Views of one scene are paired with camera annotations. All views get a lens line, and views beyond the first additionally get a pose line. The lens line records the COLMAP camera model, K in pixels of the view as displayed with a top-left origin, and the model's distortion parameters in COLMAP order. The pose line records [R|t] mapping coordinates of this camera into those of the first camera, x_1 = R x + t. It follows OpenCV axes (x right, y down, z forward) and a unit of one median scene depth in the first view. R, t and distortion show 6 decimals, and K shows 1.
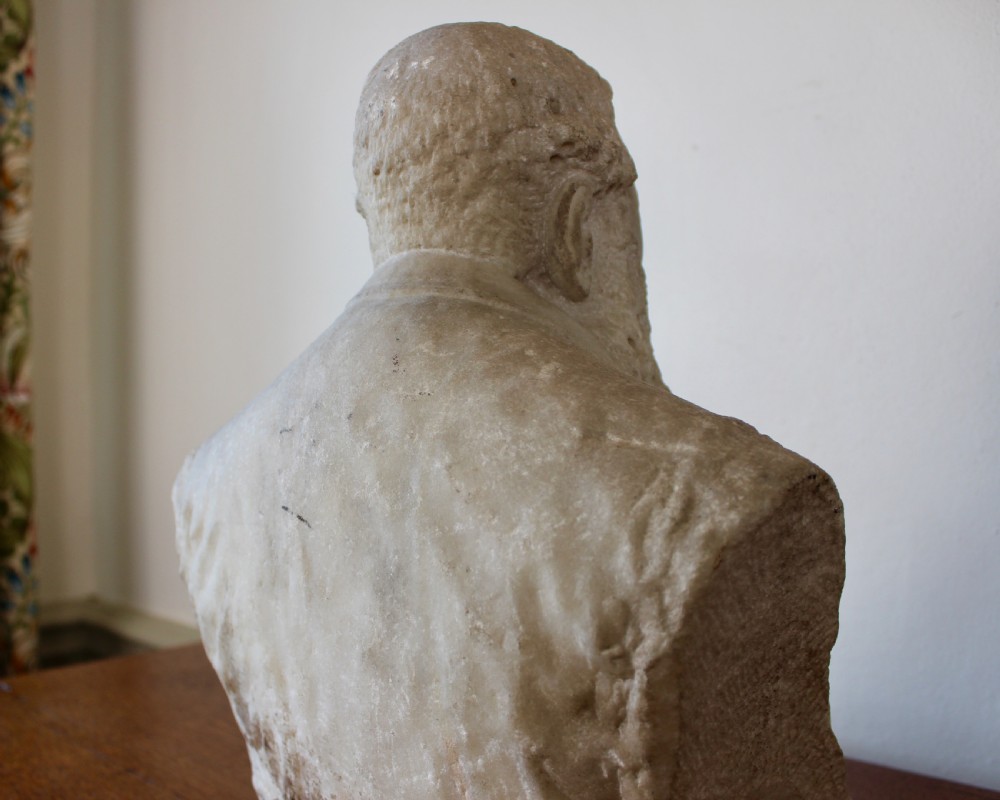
lens RADIAL K [[977.9, 0, 498.1], [0, 977.9, 421.8], [0, 0, 1]] dist [-0.177932, 0.146132]
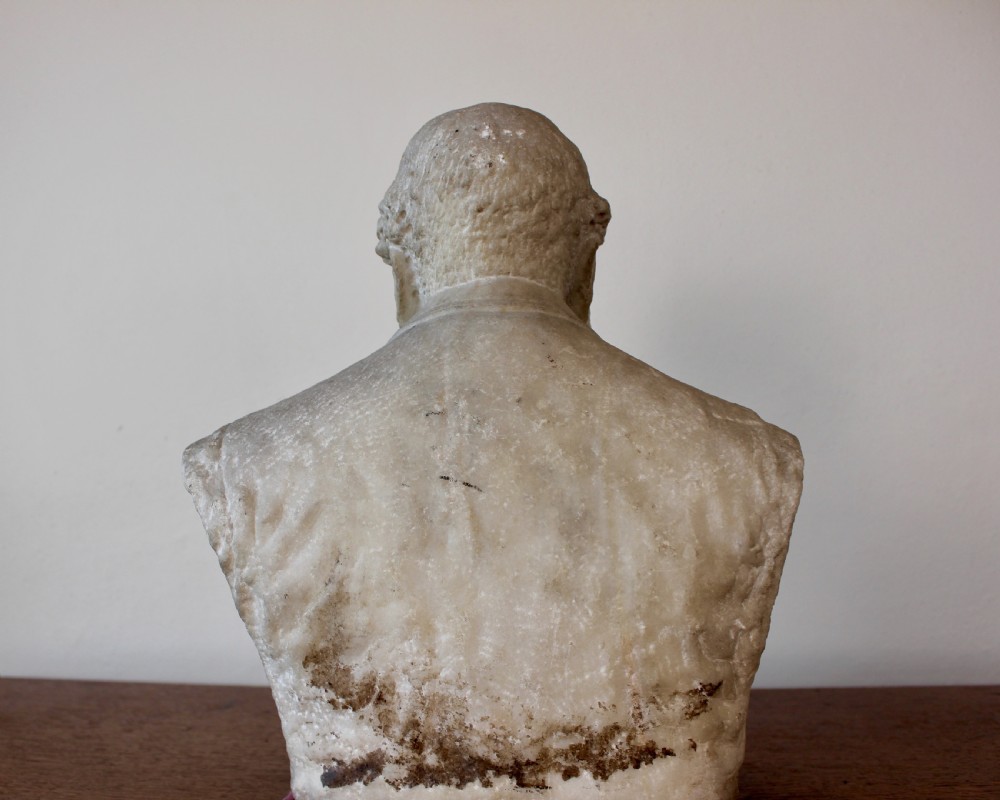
lens RADIAL K [[953.0, 0, 496.8], [0, 953.0, 424.3], [0, 0, 1]] dist [-0.177743, 0.126506]
pose [[0.778137, 0.025061, 0.627594, -0.980119], [0.012745, 0.998368, -0.055669, 0.097022], [-0.627965, 0.051317, 0.776548, 0.058702]]
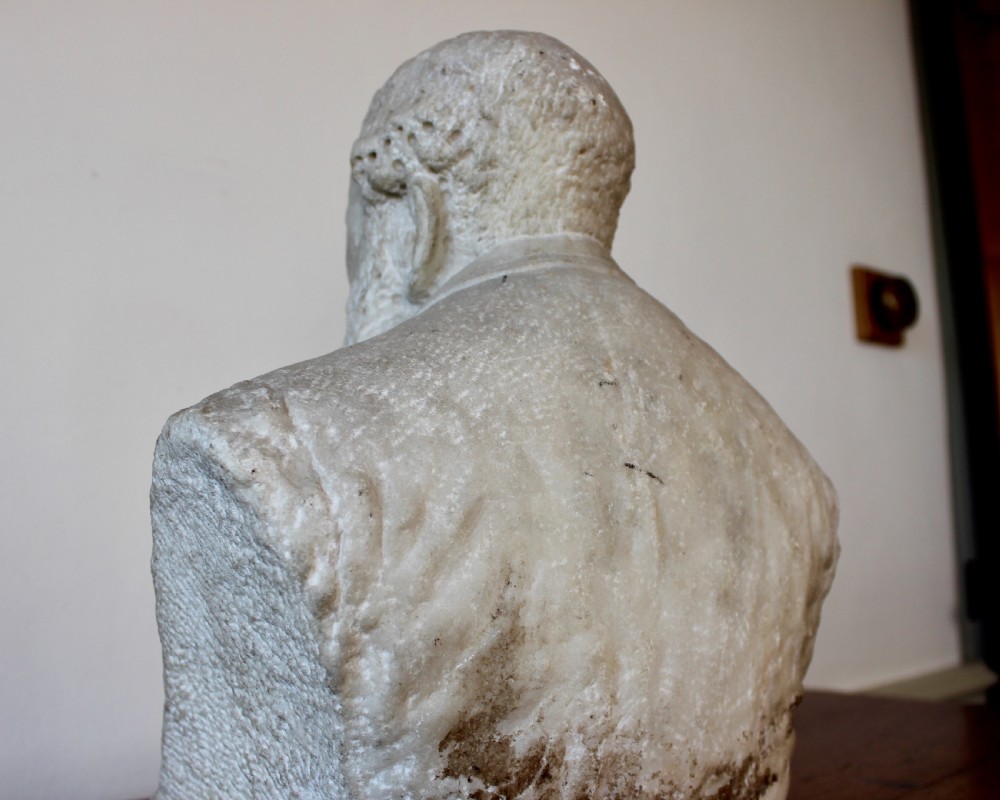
lens RADIAL K [[932.1, 0, 501.8], [0, 932.1, 428.3], [0, 0, 1]] dist [-0.144565, 0.010093]
pose [[0.190785, 0.113048, 0.975101, -1.202083], [0.031719, 0.992118, -0.121227, 0.170506], [-0.981119, 0.054058, 0.185696, 1.036078]]
